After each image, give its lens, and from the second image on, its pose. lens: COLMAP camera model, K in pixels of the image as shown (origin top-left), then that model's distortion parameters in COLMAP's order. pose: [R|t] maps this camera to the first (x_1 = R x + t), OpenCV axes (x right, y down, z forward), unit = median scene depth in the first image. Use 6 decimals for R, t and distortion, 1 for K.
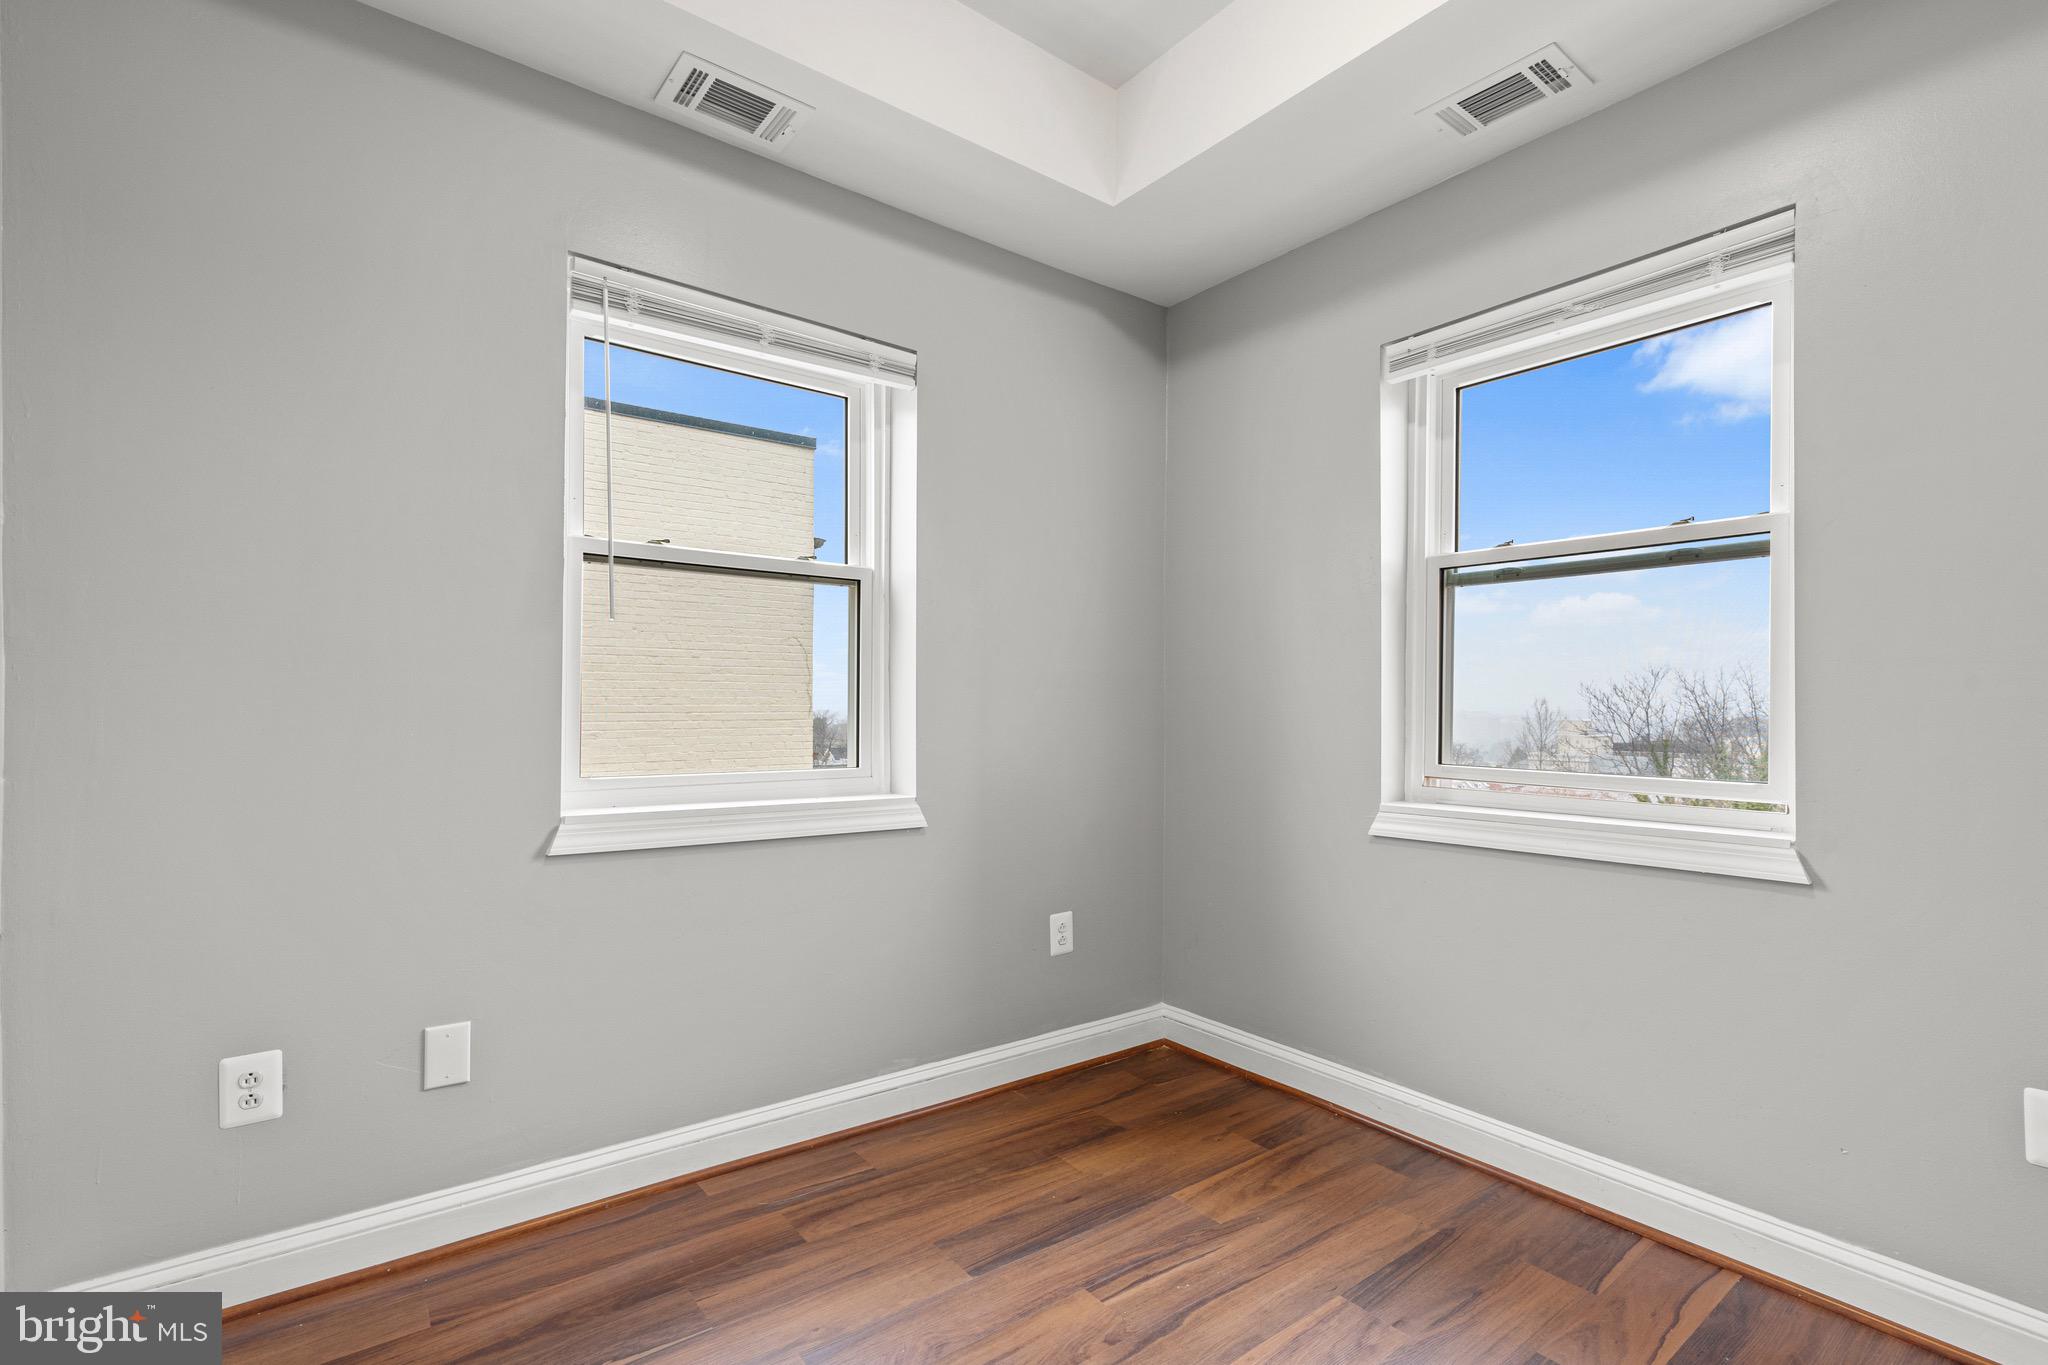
lens RADIAL K [[912.2, 0, 1025.4], [0, 912.2, 729.9], [0, 0, 1]] dist [0.001594, 0.000538]
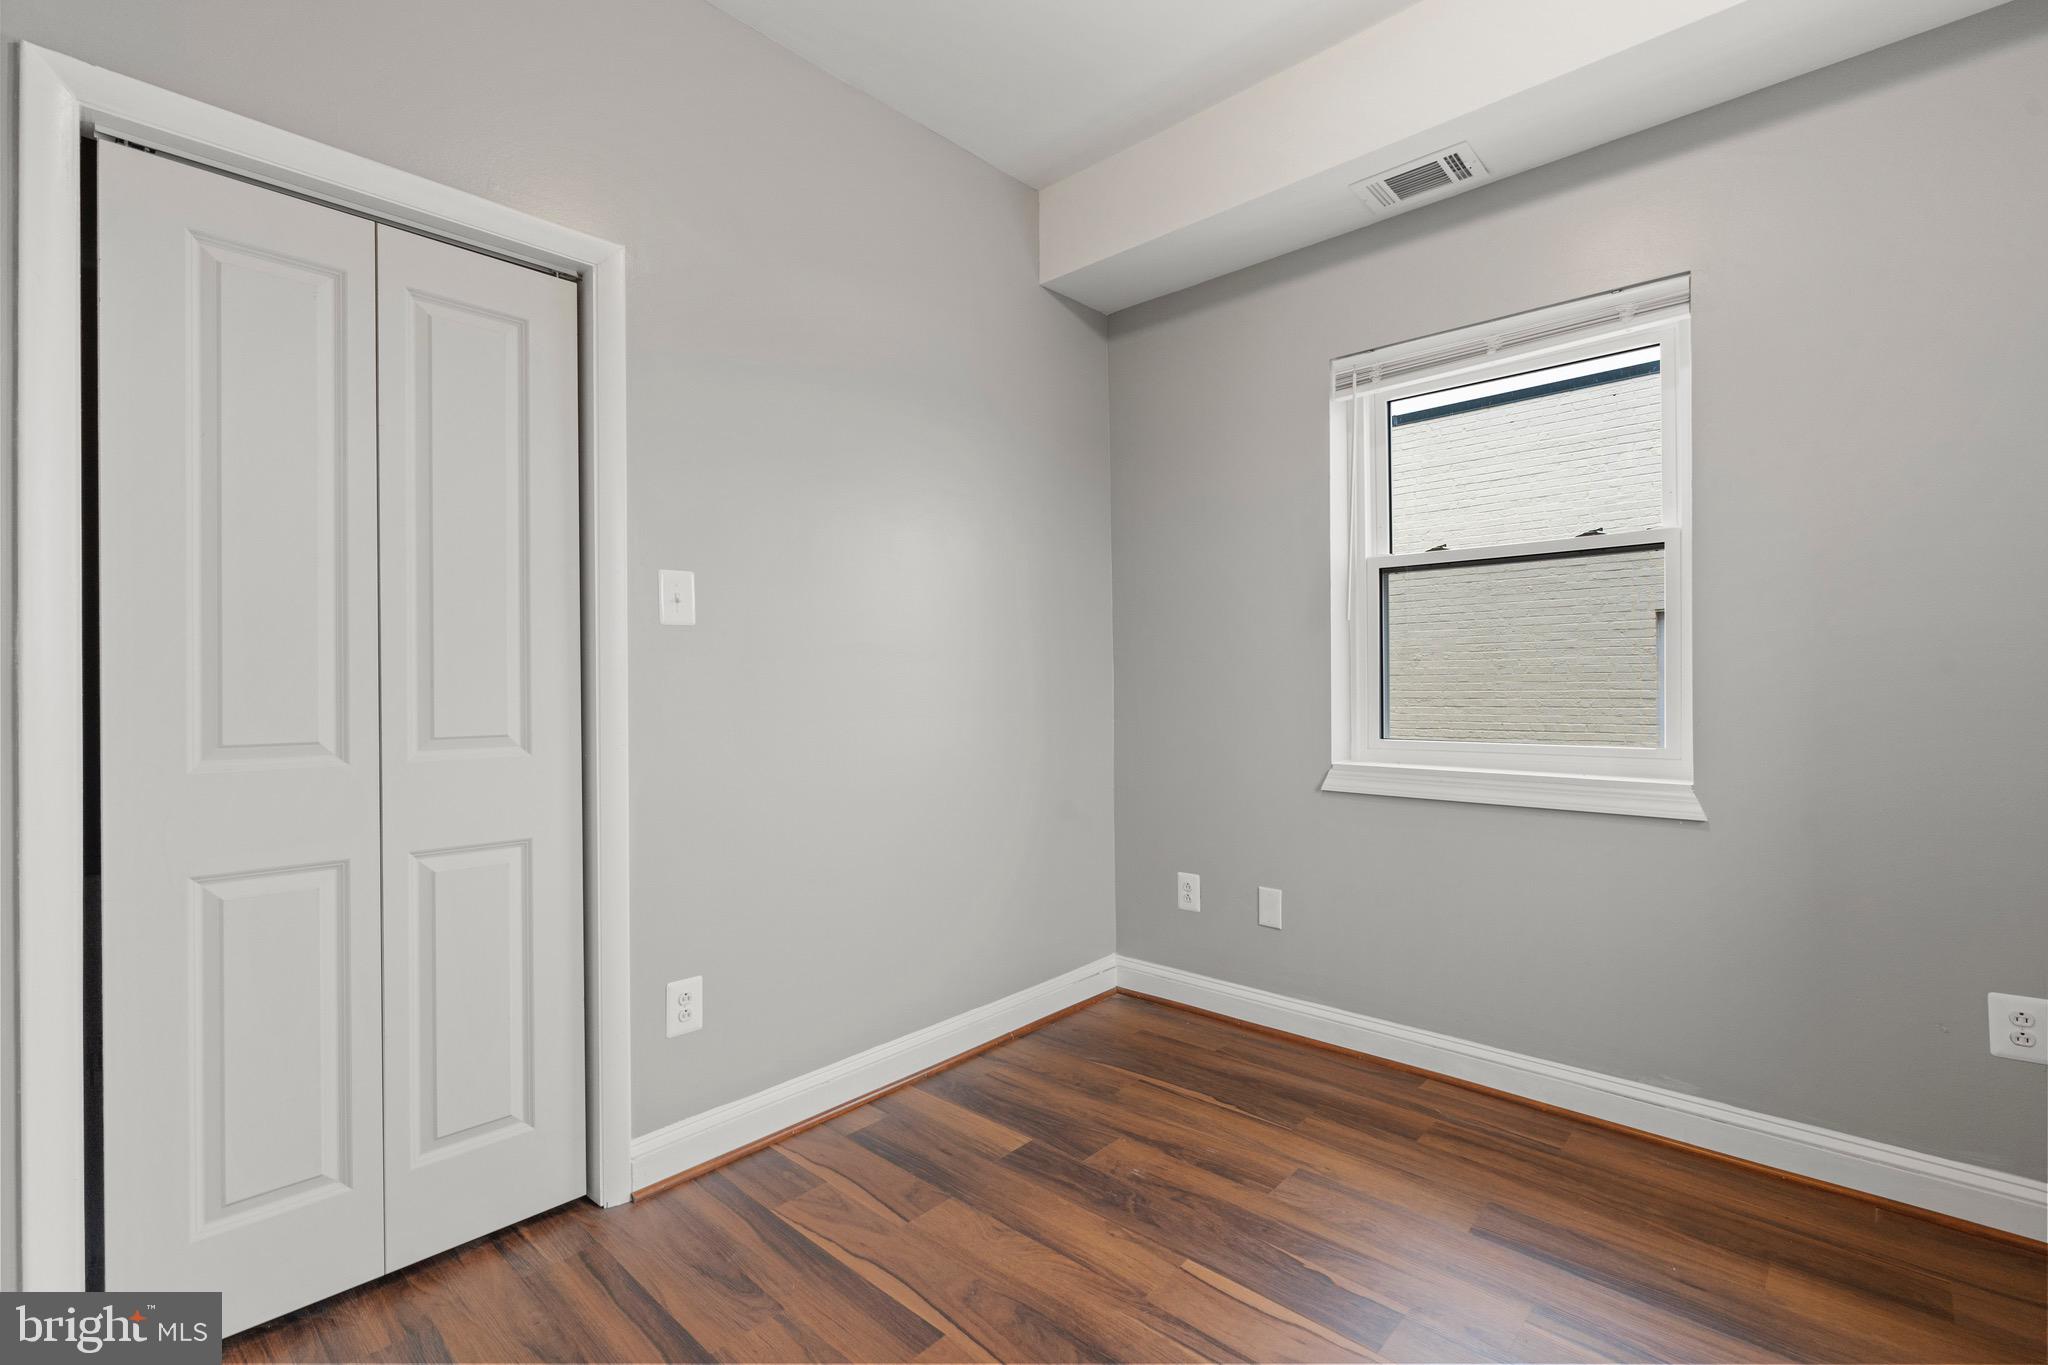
lens RADIAL K [[923.4, 0, 1000.1], [0, 923.4, 684.9], [0, 0, 1]] dist [0.001659, 0.001124]
pose [[0.173227, 0.006813, -0.984858, 0.779585], [0.003647, 0.999965, 0.007559, -0.037774], [0.984875, -0.004901, 0.173196, 0.245469]]
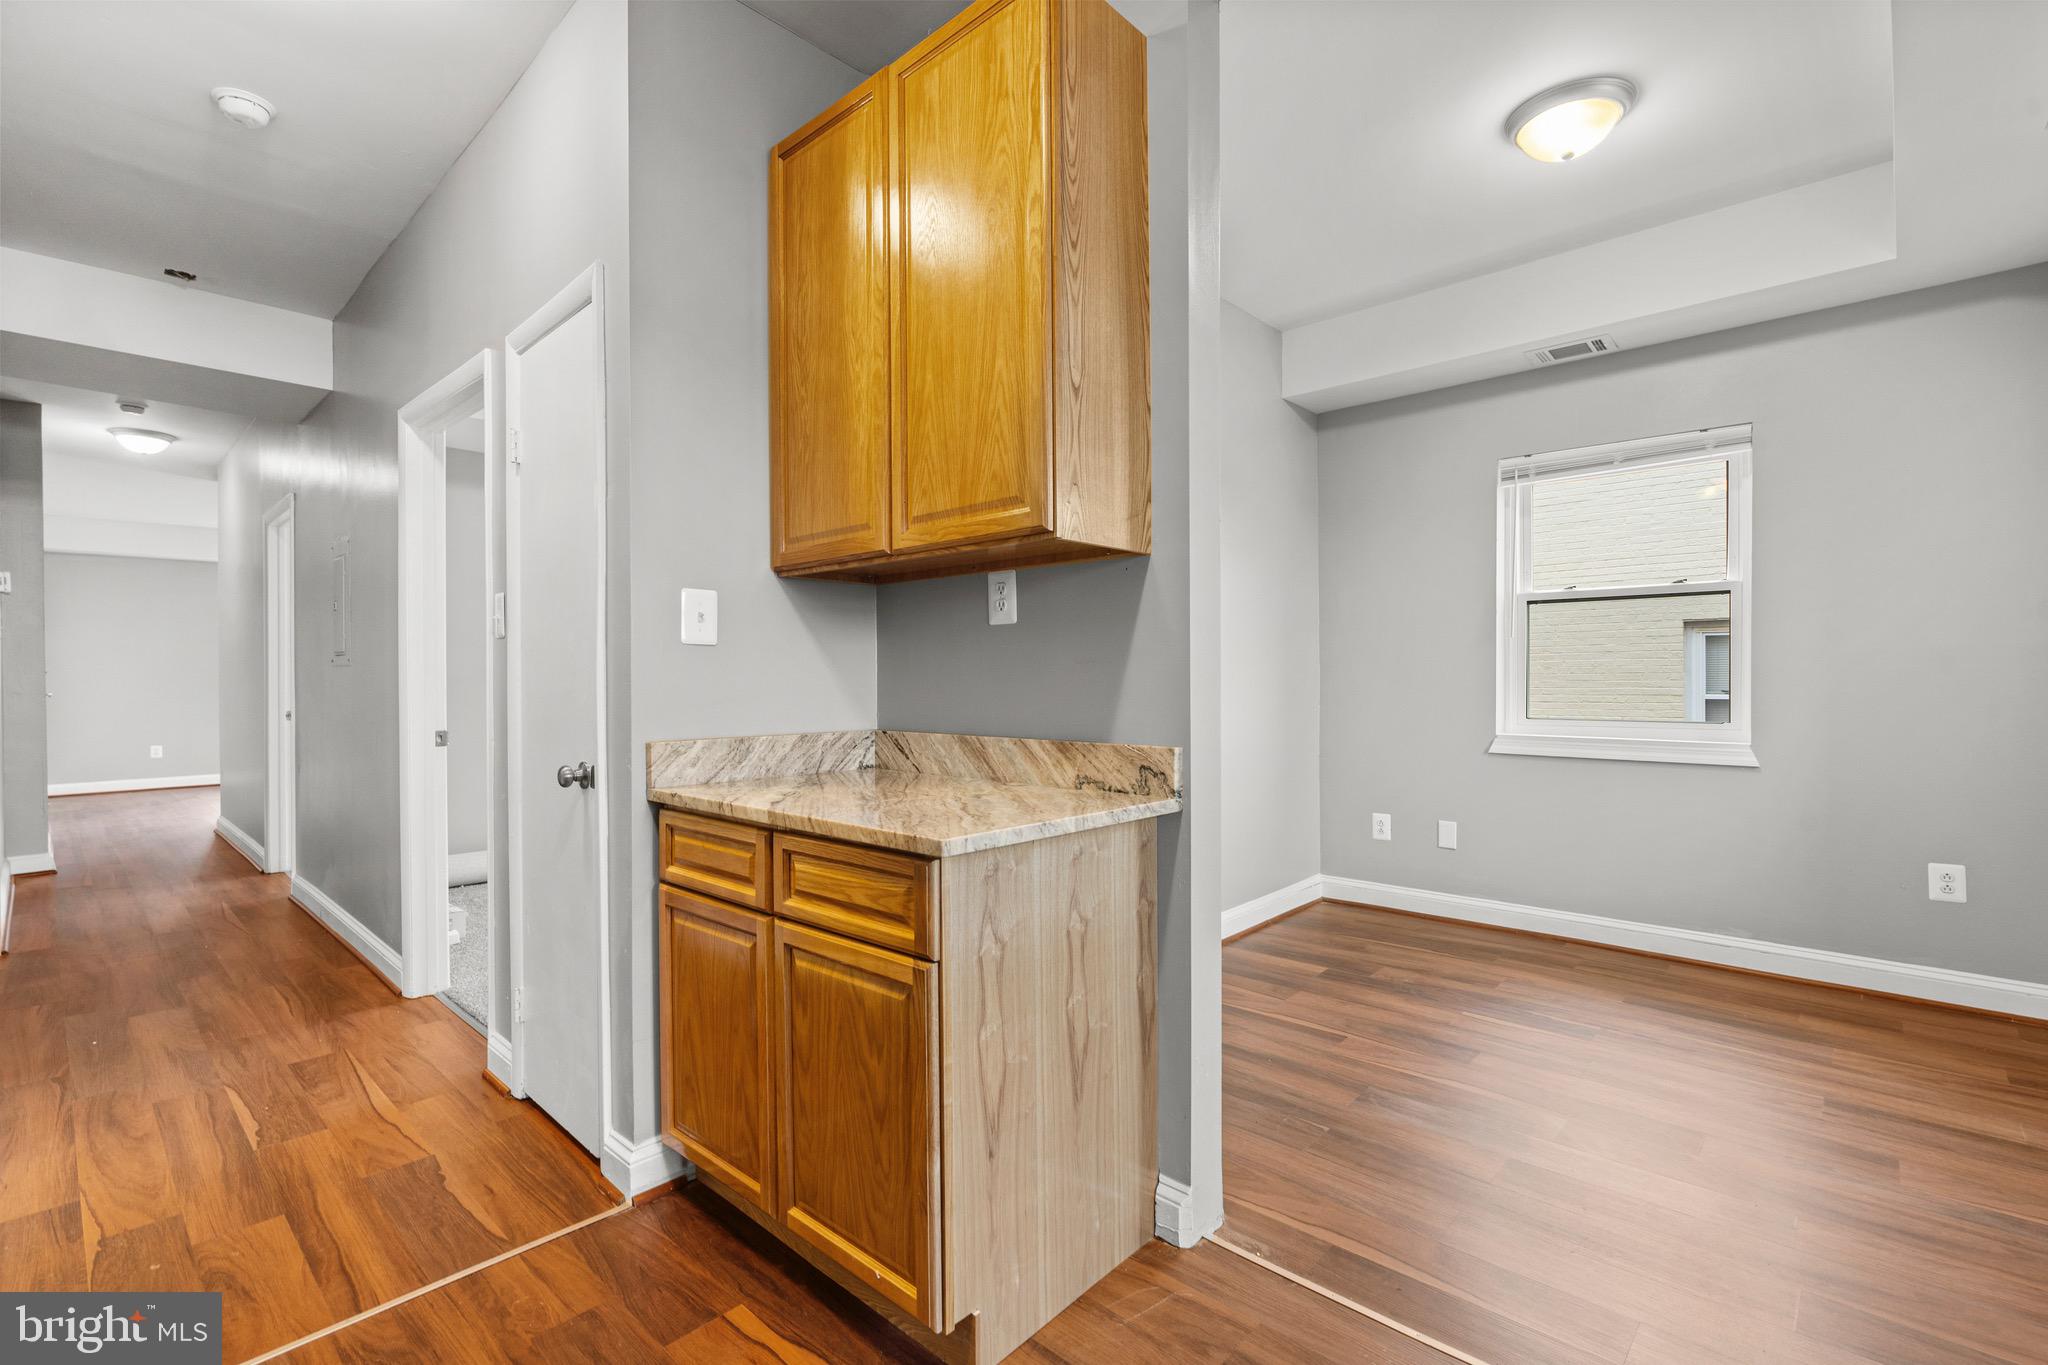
lens RADIAL K [[916.1, 0, 1001.7], [0, 916.1, 688.2], [0, 0, 1]] dist [-0.001210, 0.000397]
pose [[0.171286, 0.014184, -0.985119, 1.301743], [-0.000719, 0.999898, 0.014272, -0.037765], [0.985221, -0.001736, 0.171278, -0.444247]]
